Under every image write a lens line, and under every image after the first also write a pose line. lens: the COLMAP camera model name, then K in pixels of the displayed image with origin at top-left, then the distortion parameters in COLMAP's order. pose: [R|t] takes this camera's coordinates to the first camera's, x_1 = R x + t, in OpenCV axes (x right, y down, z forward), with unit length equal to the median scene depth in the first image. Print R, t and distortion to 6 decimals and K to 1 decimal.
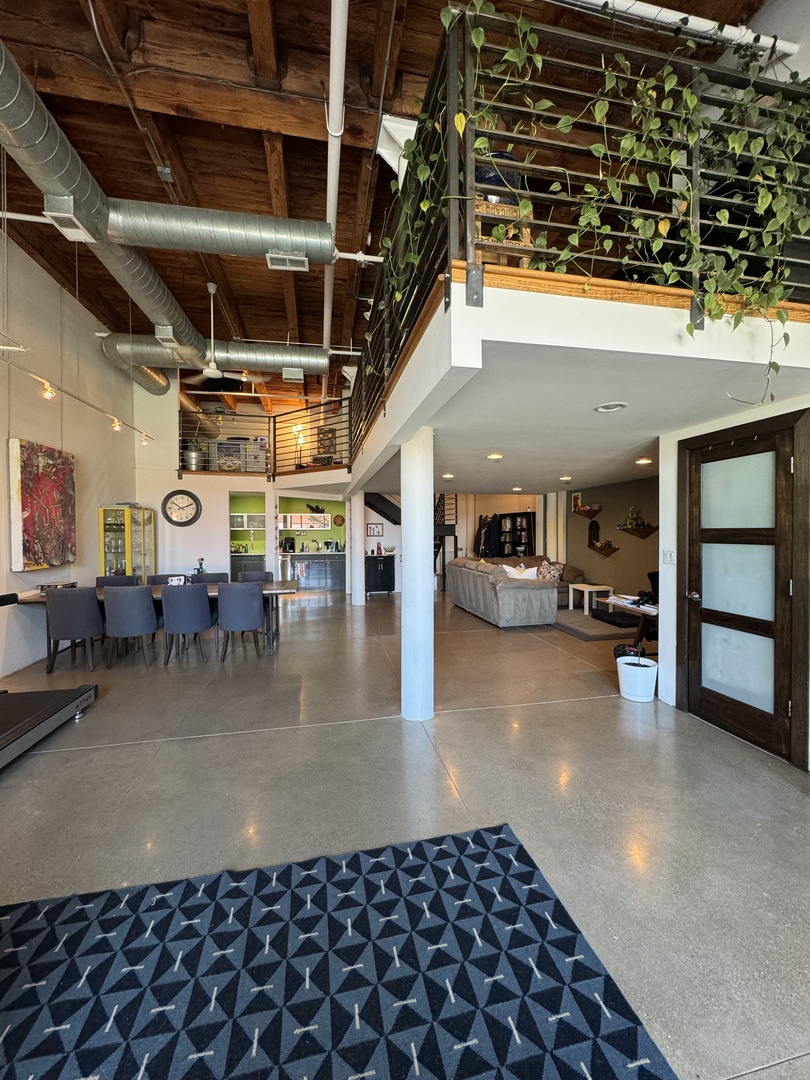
lens RADIAL K [[431.1, 0, 403.9], [0, 431.1, 538.3], [0, 0, 1]] dist [-0.003906, 0.000168]
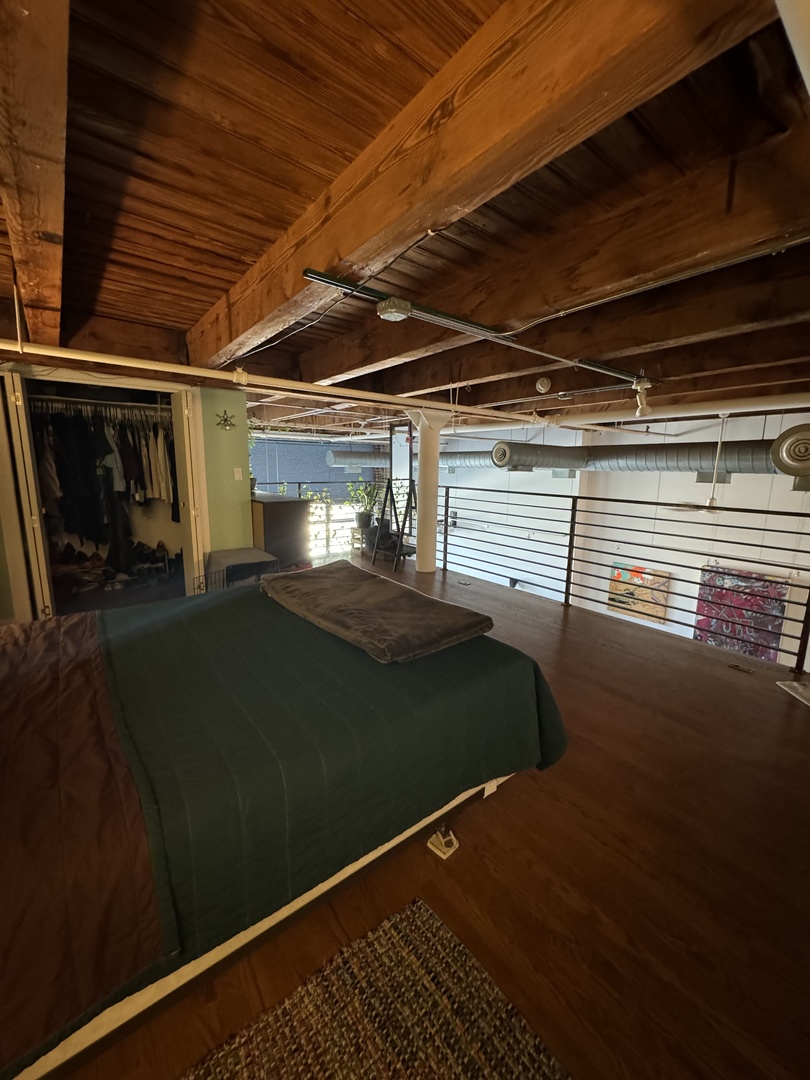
lens RADIAL K [[431.1, 0, 405.4], [0, 431.1, 540.5], [0, 0, 1]] dist [-0.003906, 0.000168]
pose [[-0.894948, 0.072485, -0.440244, 0.357635], [-0.014005, 0.981665, 0.190098, -0.339106], [0.445951, 0.176294, -0.877524, 1.068806]]
